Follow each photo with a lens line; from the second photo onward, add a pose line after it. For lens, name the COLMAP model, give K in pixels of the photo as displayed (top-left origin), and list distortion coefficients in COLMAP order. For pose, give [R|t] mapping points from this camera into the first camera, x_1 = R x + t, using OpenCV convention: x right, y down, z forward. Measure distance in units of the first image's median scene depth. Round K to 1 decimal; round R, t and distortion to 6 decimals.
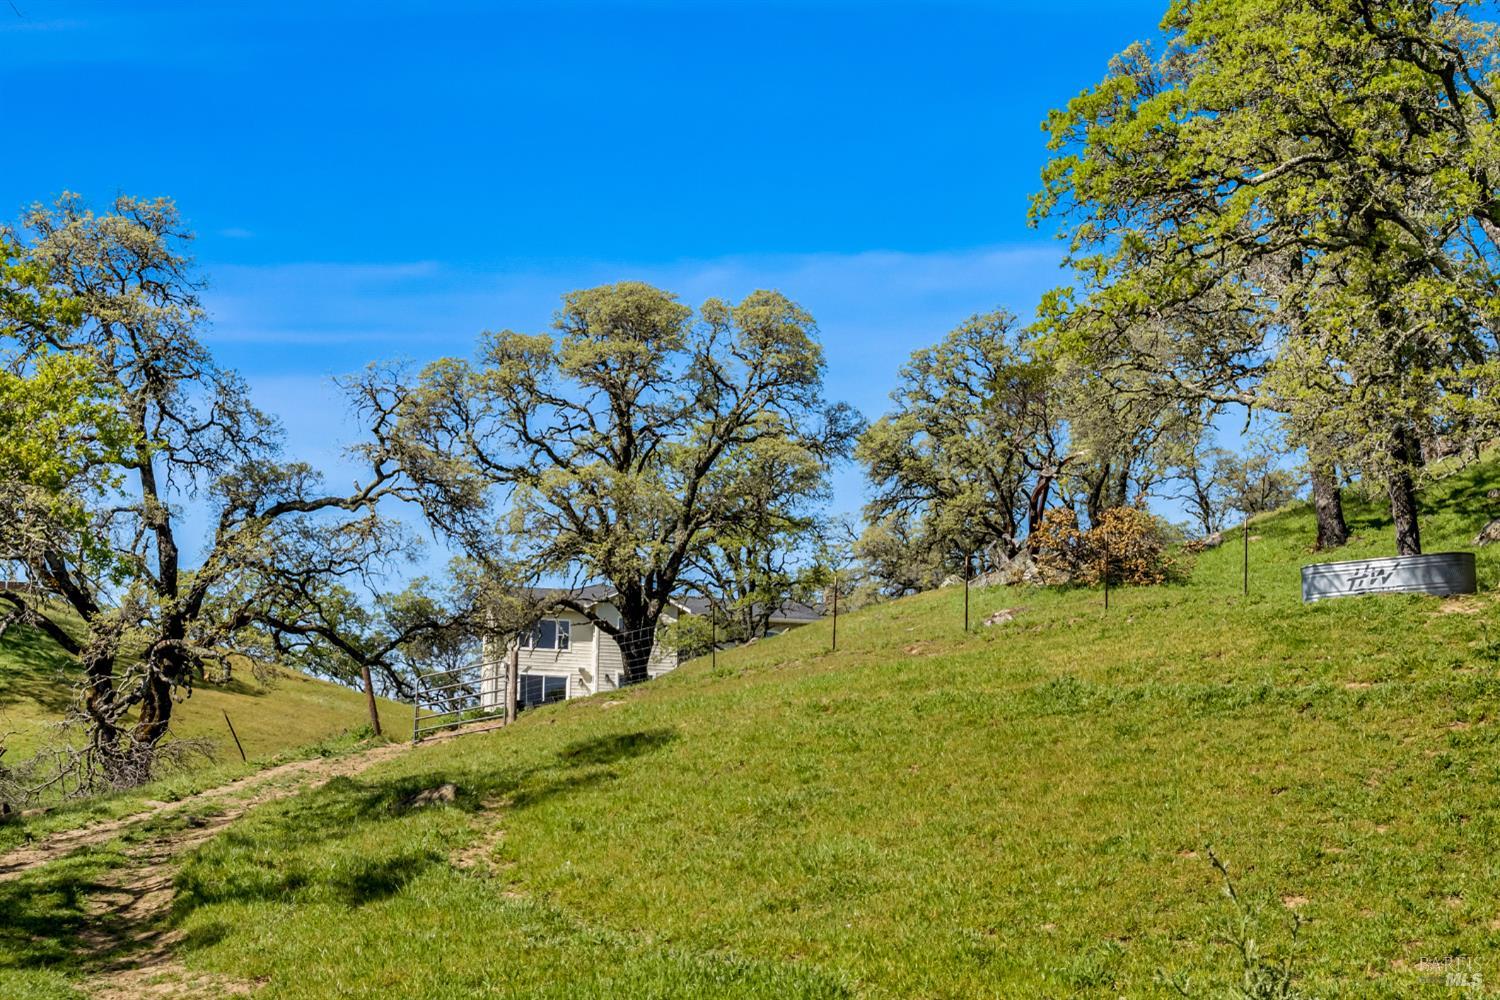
lens RADIAL K [[2066.2, 0, 759.3], [0, 2066.2, 499.1], [0, 0, 1]] dist [0.422680, 0.000000]
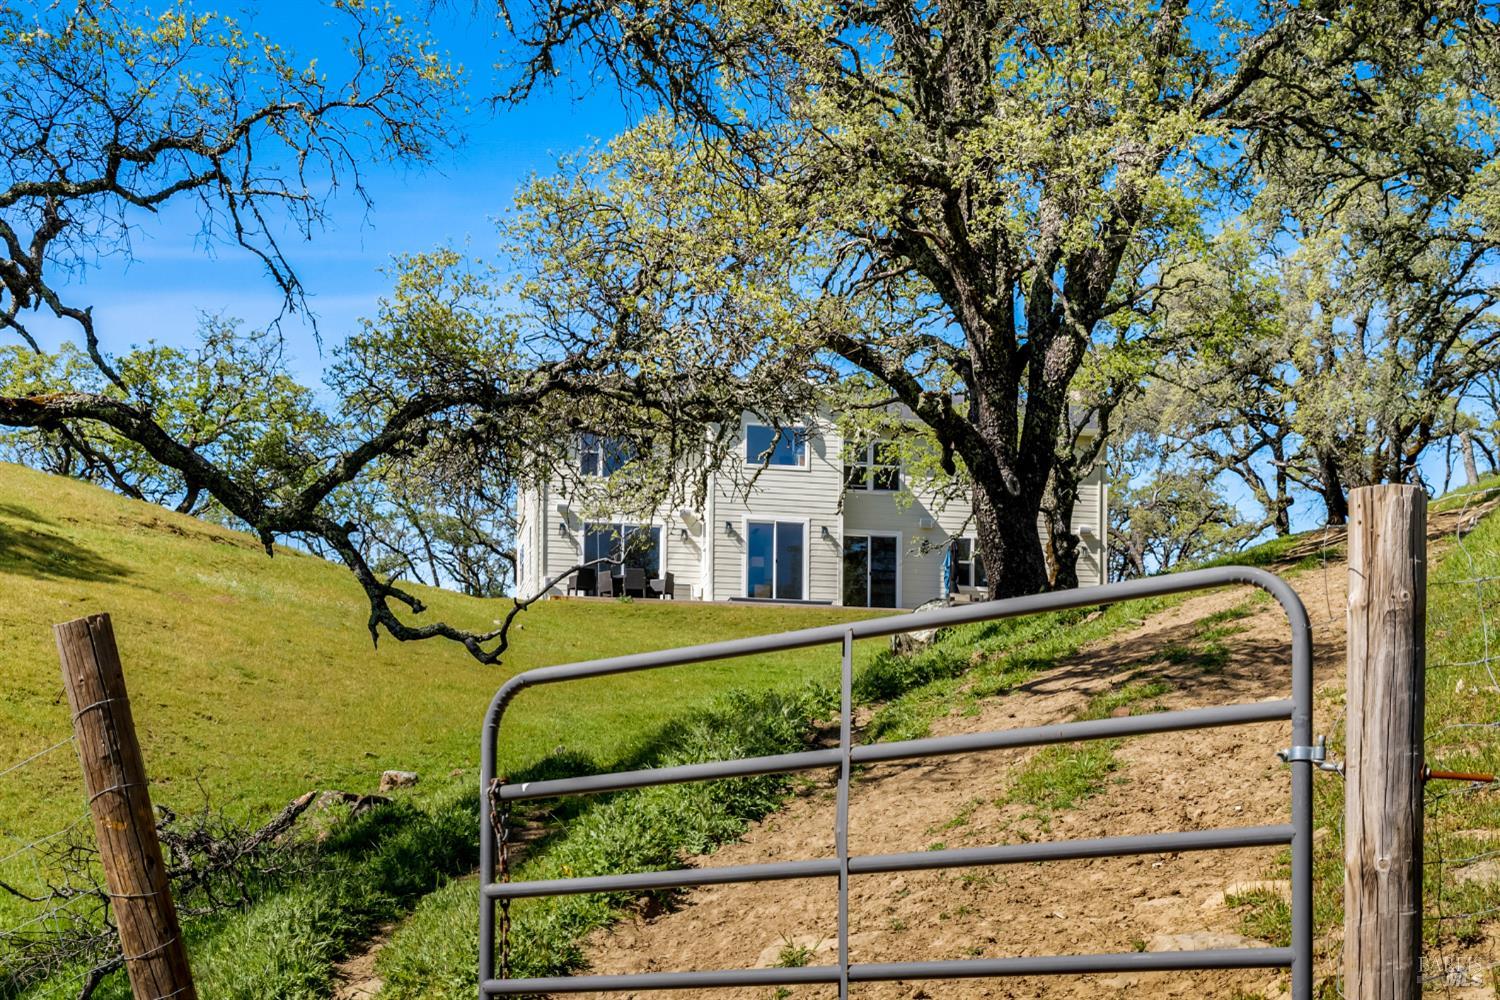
lens RADIAL K [[2296.7, 0, 748.5], [0, 2296.7, 502.1], [0, 0, 1]] dist [-0.122033, 0.000000]
pose [[0.999852, -0.011138, -0.013135, -0.113863], [0.012180, 0.996548, 0.082119, 0.048739], [0.012175, -0.082267, 0.996536, 0.674213]]
